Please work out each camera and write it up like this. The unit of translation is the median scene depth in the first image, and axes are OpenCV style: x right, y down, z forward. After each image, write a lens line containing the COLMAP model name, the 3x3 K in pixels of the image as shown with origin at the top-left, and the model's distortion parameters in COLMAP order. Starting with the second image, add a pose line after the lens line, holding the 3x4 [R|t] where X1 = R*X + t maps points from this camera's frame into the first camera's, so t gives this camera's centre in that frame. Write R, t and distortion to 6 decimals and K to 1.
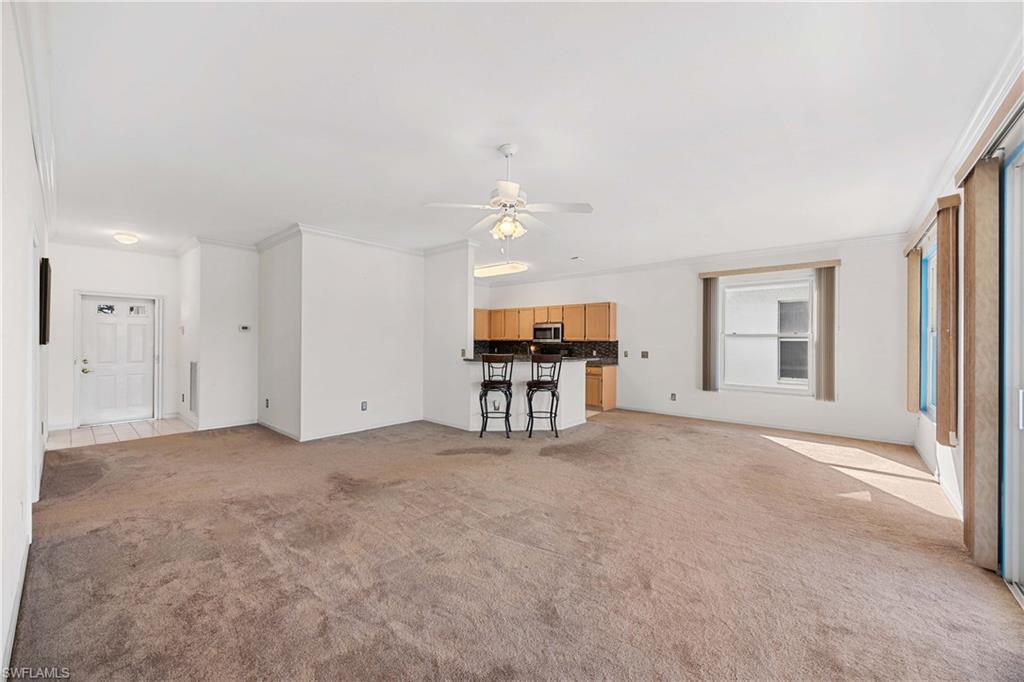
lens RADIAL K [[393.4, 0, 510.9], [0, 393.4, 345.5], [0, 0, 1]] dist [-0.000430, 0.000246]
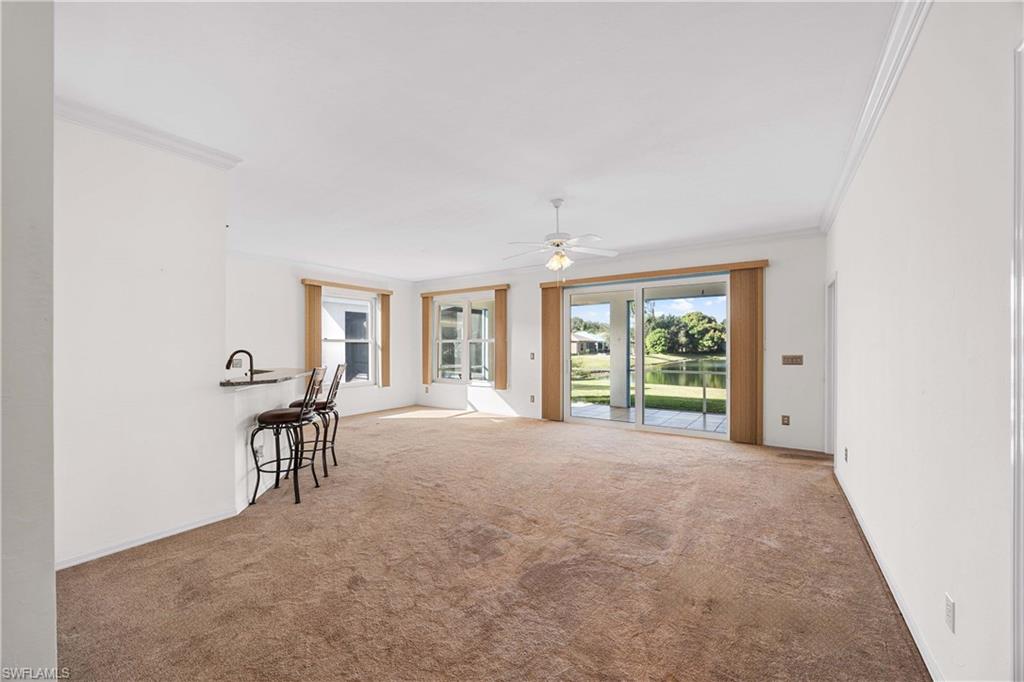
lens RADIAL K [[390.3, 0, 512.3], [0, 390.3, 341.6], [0, 0, 1]] dist [-0.004372, 0.000055]
pose [[-0.116083, 0.006371, 0.993219, -0.470641], [0.019241, 0.999806, -0.004165, -0.004803], [-0.993053, 0.018627, -0.116183, 0.474019]]
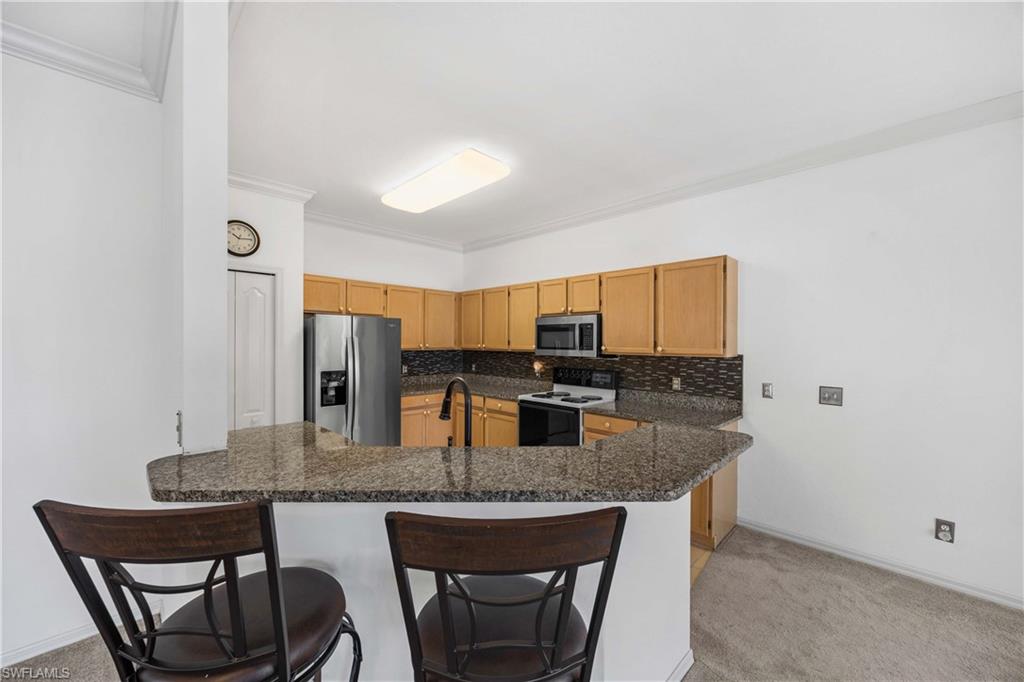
lens RADIAL K [[390.3, 0, 512.3], [0, 390.3, 341.6], [0, 0, 1]] dist [-0.004372, 0.000055]
pose [[0.997139, 0.000558, -0.075587, 0.066876], [-0.001779, 0.999869, -0.016086, -0.018366], [0.075568, 0.016174, 0.997009, 0.557493]]
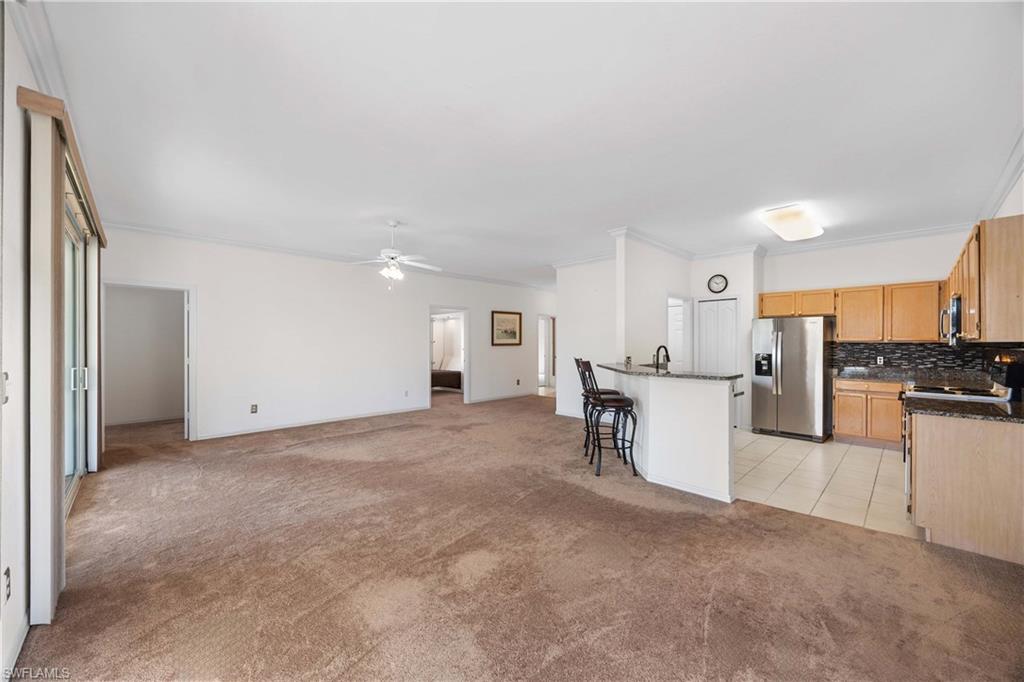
lens RADIAL K [[393.4, 0, 510.9], [0, 393.4, 345.5], [0, 0, 1]] dist [-0.000430, 0.000246]
pose [[-0.090683, 0.000432, -0.995880, 0.560508], [-0.018284, 0.999831, 0.002098, -0.000985], [0.995712, 0.018399, -0.090660, 0.590813]]
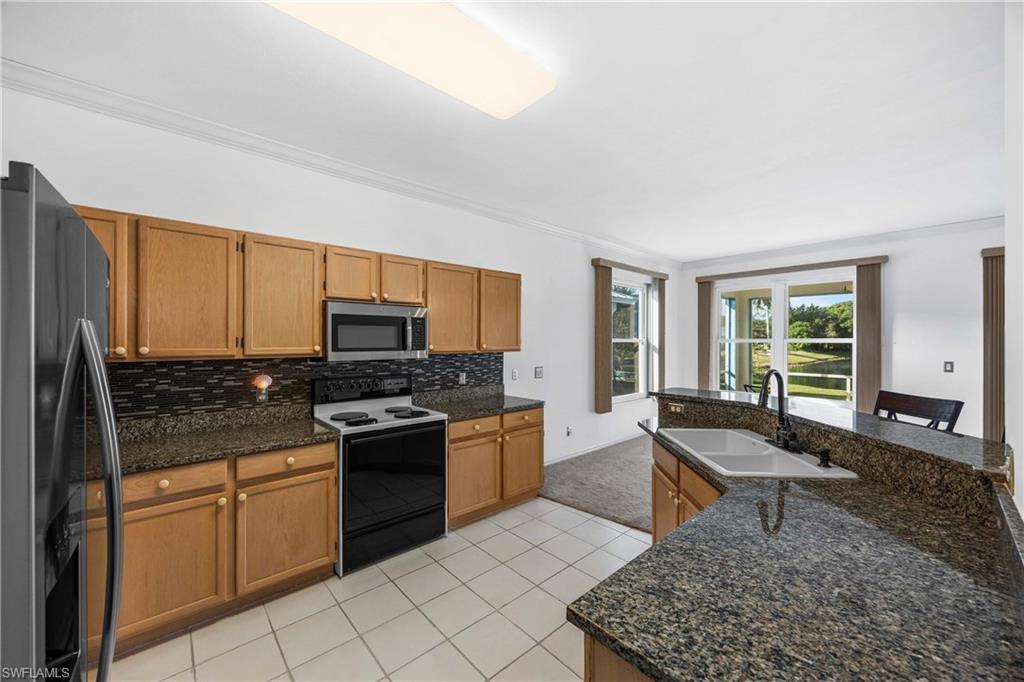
lens RADIAL K [[390.3, 0, 512.3], [0, 390.3, 341.6], [0, 0, 1]] dist [-0.004372, 0.000055]
pose [[0.129192, -0.007276, 0.991593, -0.225961], [0.017121, 0.999840, 0.005106, -0.024235], [-0.991472, 0.016317, 0.129296, 0.867573]]
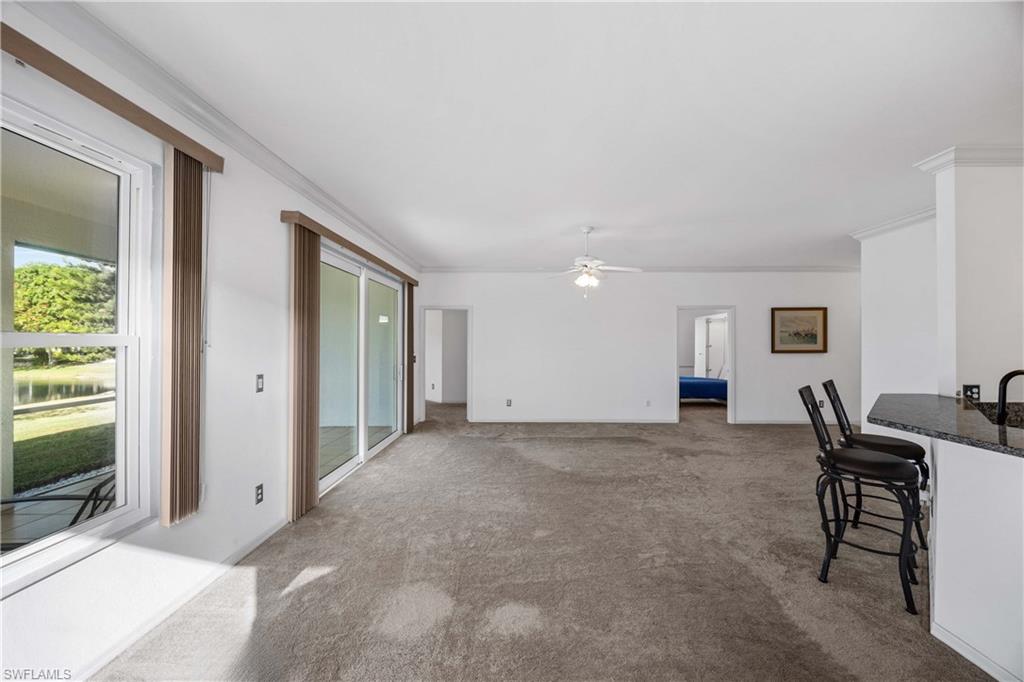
lens RADIAL K [[387.7, 0, 512.0], [0, 387.7, 341.0], [0, 0, 1]] dist [-0.000021, 0.000168]
pose [[-0.776067, -0.009290, -0.630582, 0.435038], [-0.017294, 0.999829, 0.006555, -0.018045], [0.630413, 0.015993, -0.776095, 0.728664]]
